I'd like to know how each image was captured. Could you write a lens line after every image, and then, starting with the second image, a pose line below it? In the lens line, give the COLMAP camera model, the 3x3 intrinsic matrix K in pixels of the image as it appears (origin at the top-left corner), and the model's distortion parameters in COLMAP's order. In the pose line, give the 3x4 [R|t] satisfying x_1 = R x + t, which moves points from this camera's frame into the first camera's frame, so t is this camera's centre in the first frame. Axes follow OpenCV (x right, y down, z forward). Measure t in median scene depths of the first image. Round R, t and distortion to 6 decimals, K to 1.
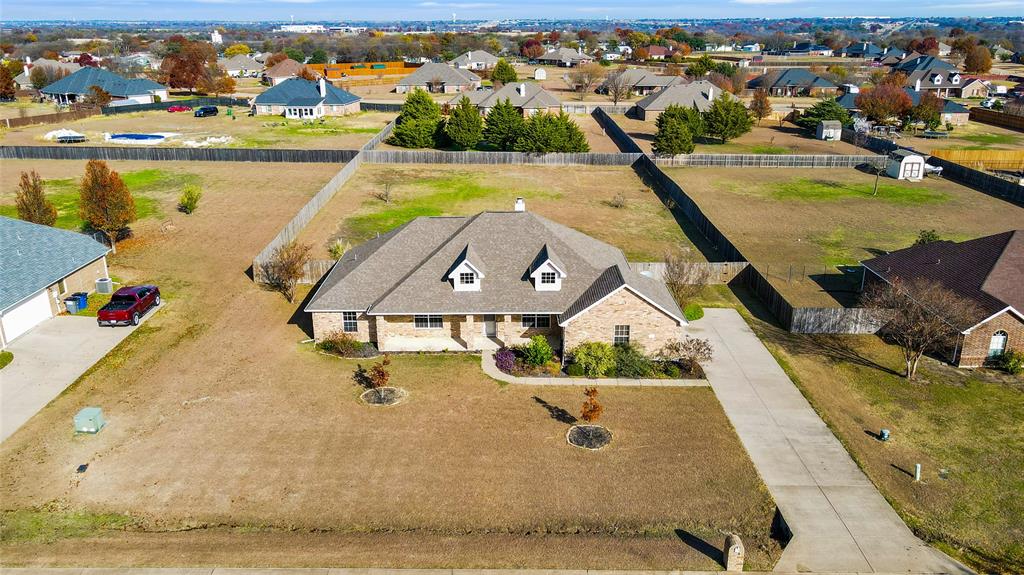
lens RADIAL K [[791.5, 0, 508.5], [0, 791.5, 286.5], [0, 0, 1]] dist [-0.009082, 0.048635]
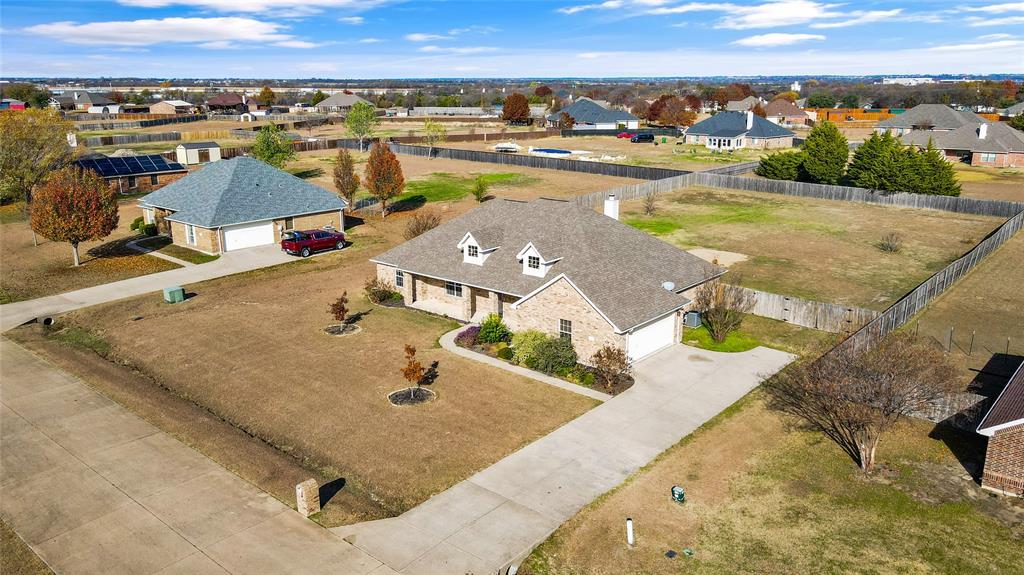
lens RADIAL K [[791.5, 0, 508.5], [0, 791.5, 286.5], [0, 0, 1]] dist [-0.009082, 0.048635]
pose [[0.756617, 0.167469, -0.632048, 0.619127], [-0.207405, 0.978194, 0.010903, 0.013407], [0.620092, 0.122841, 0.774853, 0.219923]]
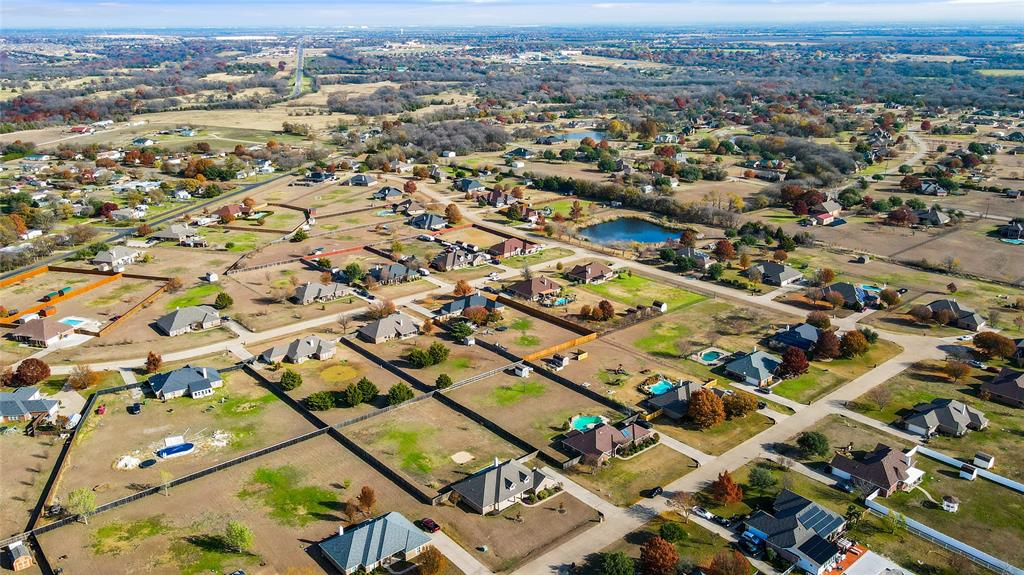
lens RADIAL K [[791.5, 0, 508.5], [0, 791.5, 286.5], [0, 0, 1]] dist [-0.009082, 0.048635]
pose [[0.757448, -0.208387, 0.618746, -2.347969], [0.212258, 0.974812, 0.068467, -1.284064], [-0.617429, 0.079474, 0.782602, -2.268047]]
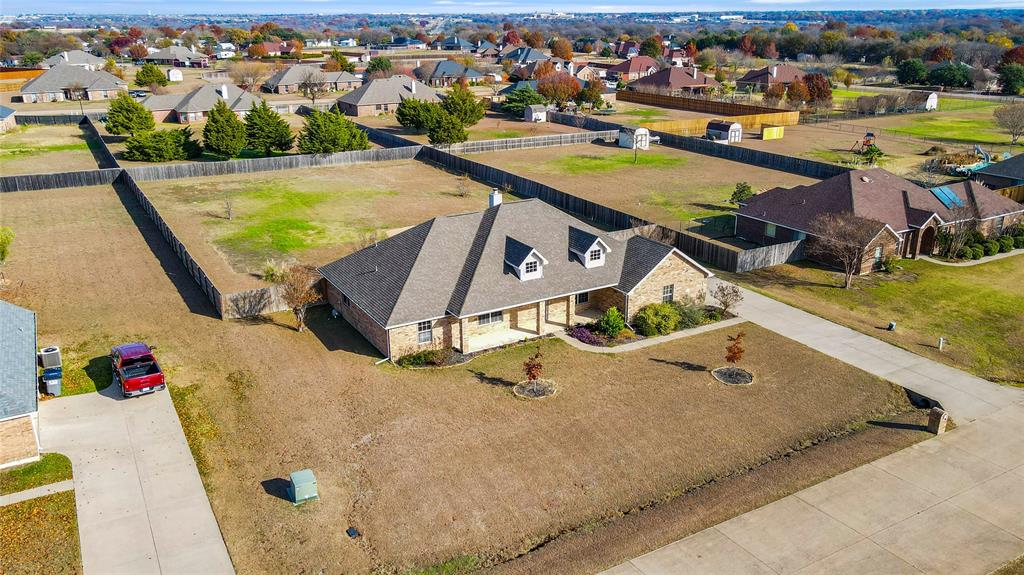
lens RADIAL K [[787.4, 0, 512.0], [0, 787.4, 287.5], [0, 0, 1]] dist [-0.006498, 0.044117]
pose [[0.862547, -0.167618, 0.477406, -0.545173], [0.164024, 0.985211, 0.049561, -0.037520], [-0.478653, 0.035557, 0.877284, 0.105729]]
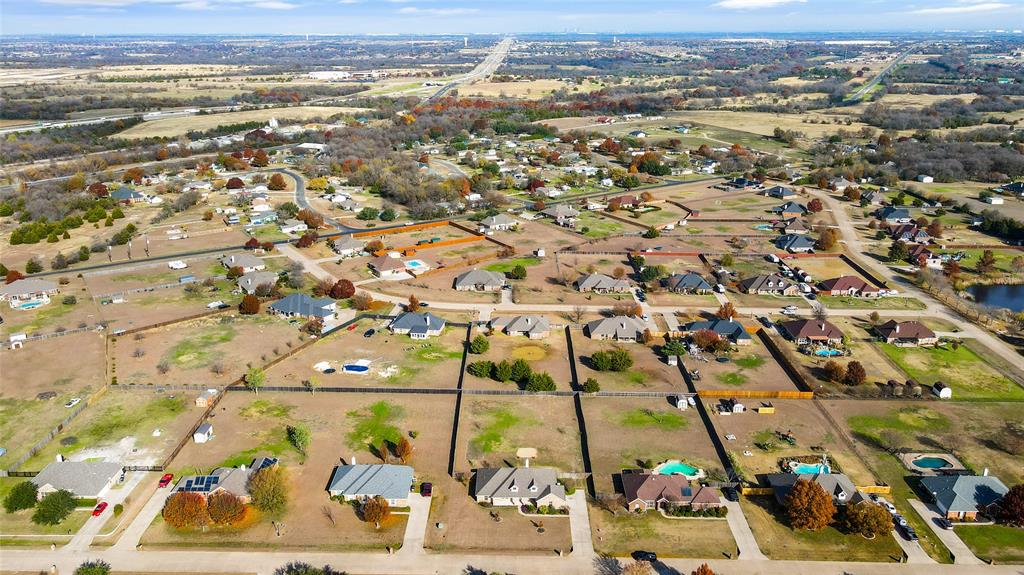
lens RADIAL K [[791.5, 0, 508.5], [0, 791.5, 286.5], [0, 0, 1]] dist [-0.009082, 0.048635]
pose [[0.999926, 0.005056, -0.011058, -0.041292], [-0.005174, 0.999930, -0.010685, -0.997963], [0.011004, 0.010741, 0.999882, -3.092205]]
